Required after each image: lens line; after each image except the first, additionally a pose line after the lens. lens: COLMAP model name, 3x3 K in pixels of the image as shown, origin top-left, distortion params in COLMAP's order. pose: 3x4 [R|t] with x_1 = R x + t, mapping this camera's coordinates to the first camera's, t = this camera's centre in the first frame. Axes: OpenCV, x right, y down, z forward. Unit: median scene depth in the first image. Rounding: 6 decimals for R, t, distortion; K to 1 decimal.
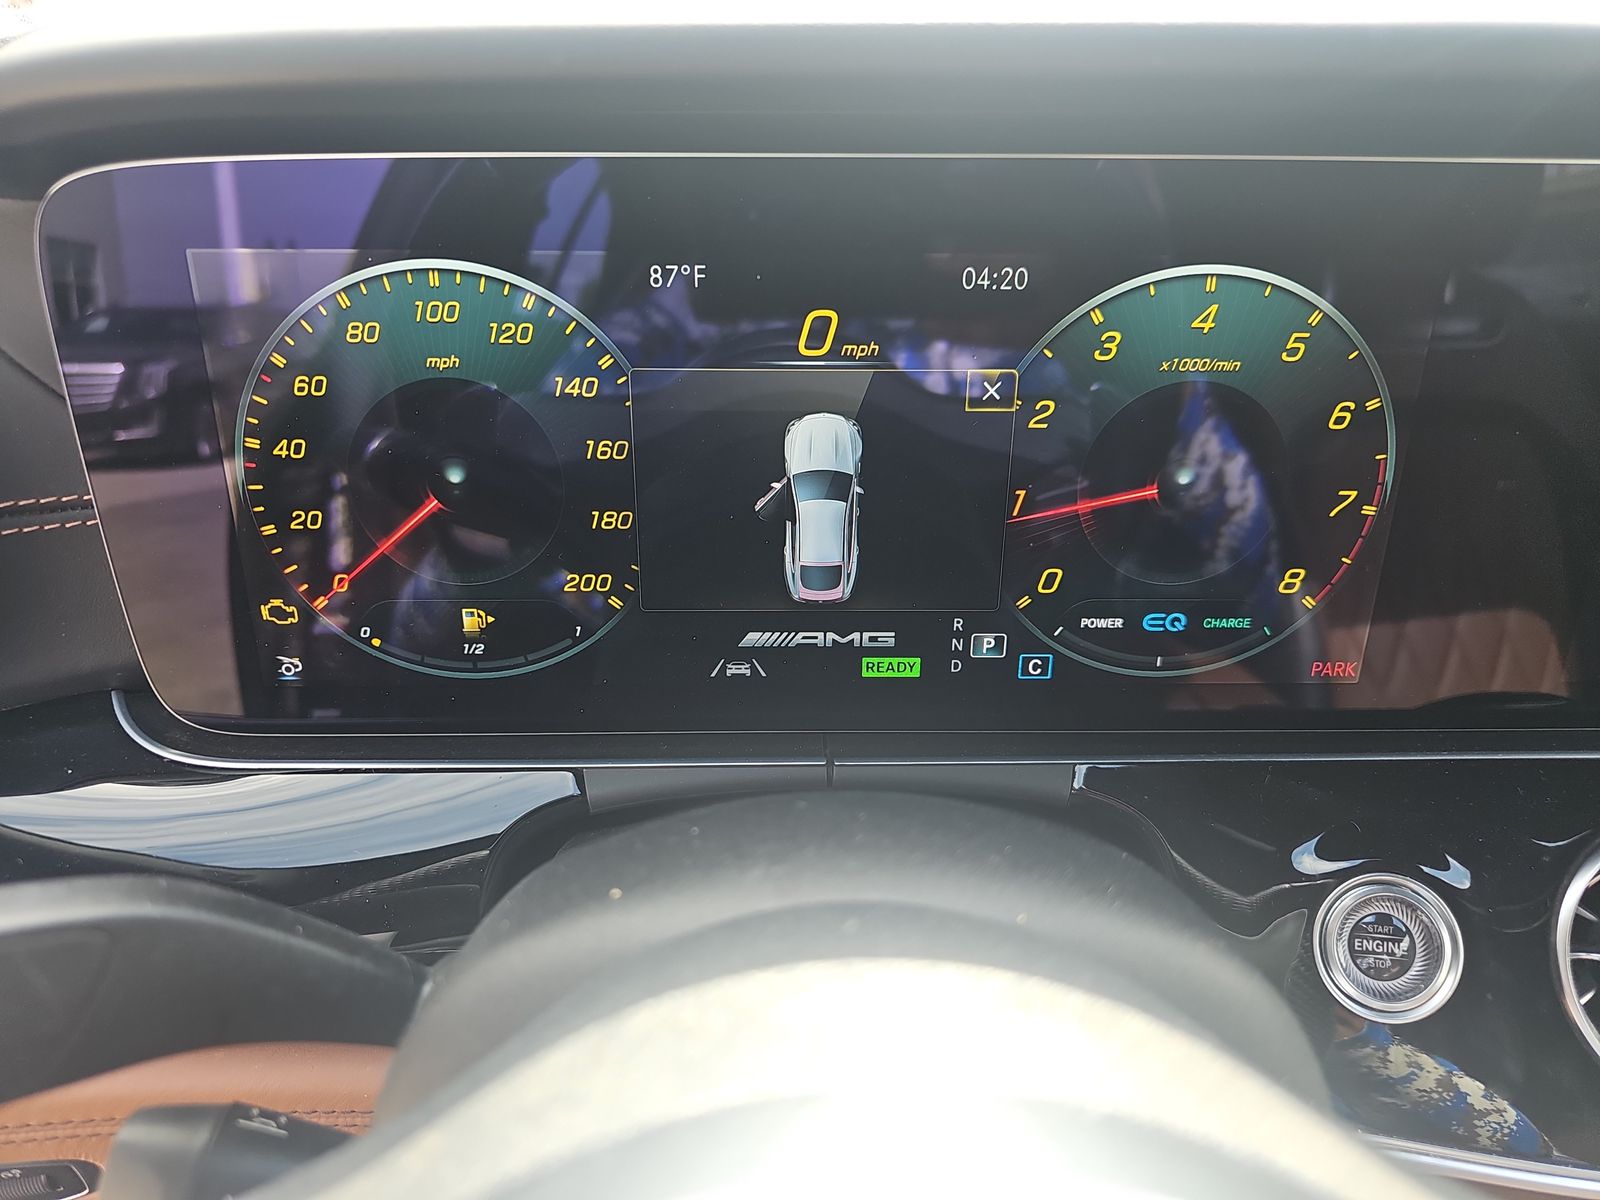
lens RADIAL K [[1086.6, 0, 811.7], [0, 1086.6, 607.0], [0, 0, 1]] dist [0.034956, -0.020684]
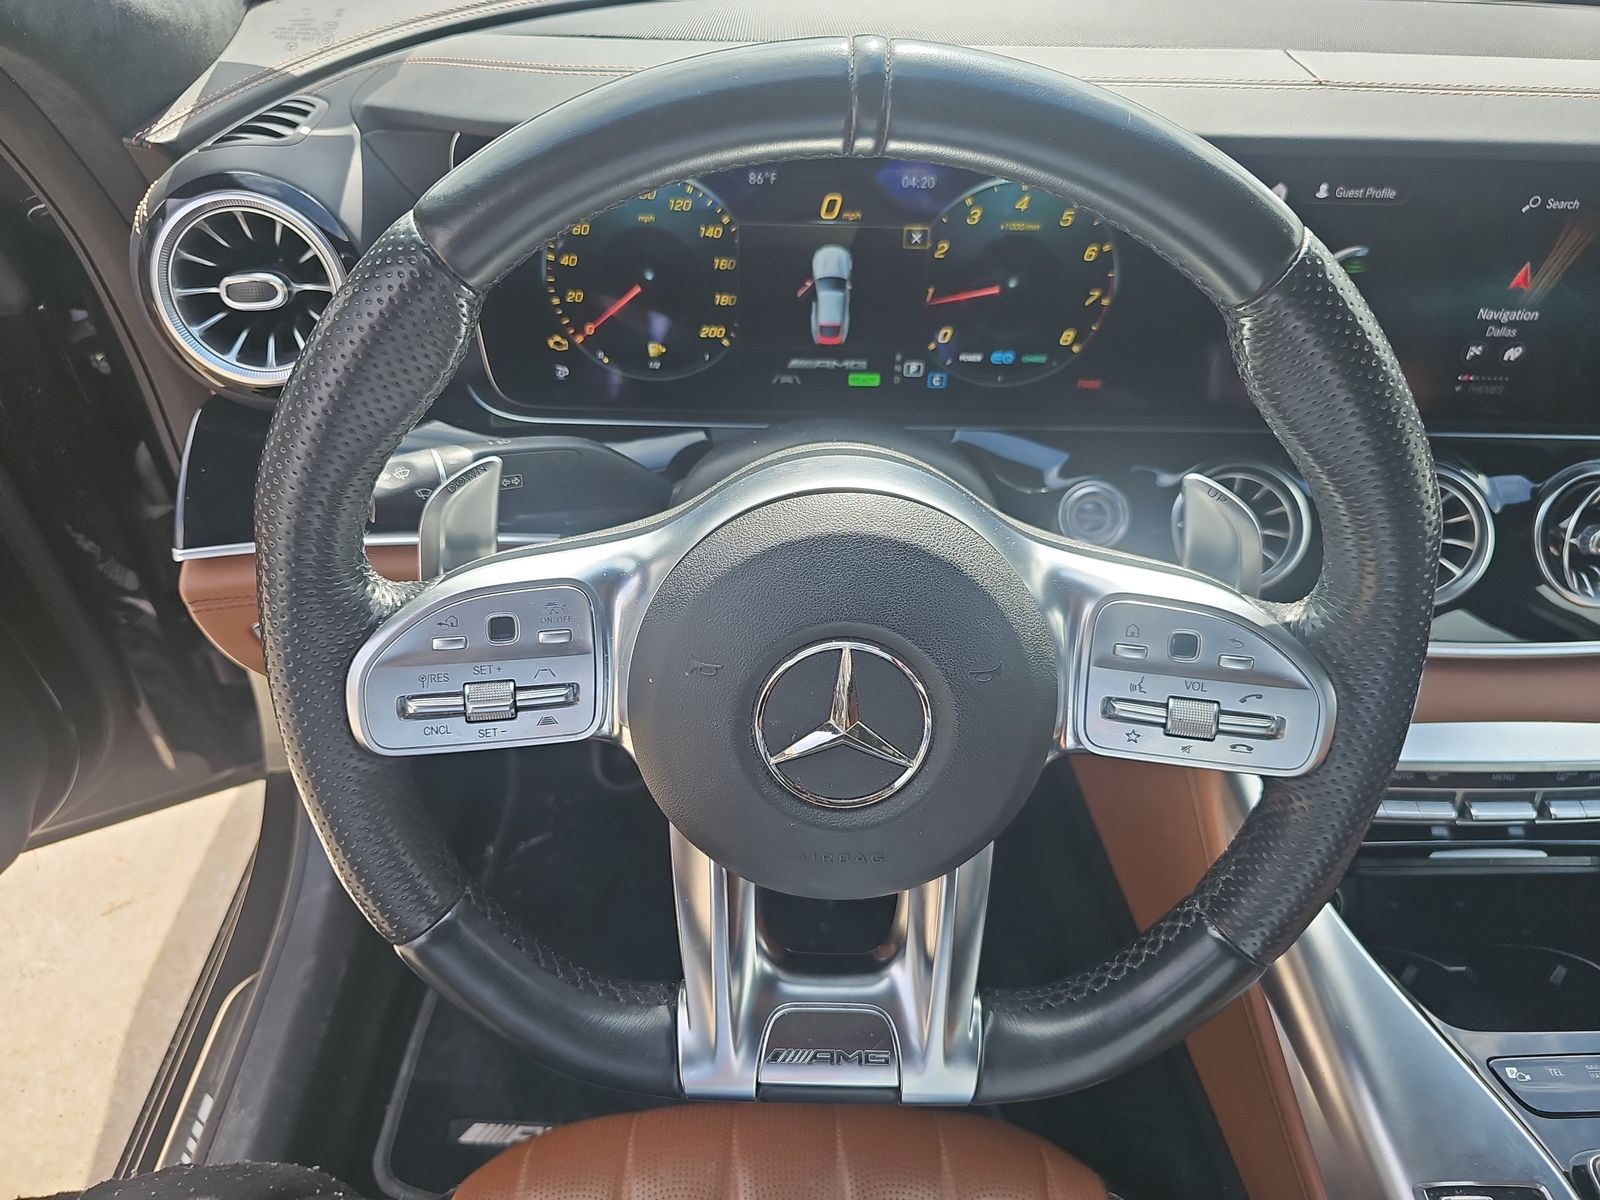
lens RADIAL K [[1086.6, 0, 809.6], [0, 1086.6, 585.8], [0, 0, 1]] dist [0.034956, -0.020684]
pose [[0.999799, 0.020044, 0.000351, -0.019330], [-0.019706, 0.979454, 0.200704, 0.029814], [0.003680, -0.200671, 0.979652, -1.048898]]
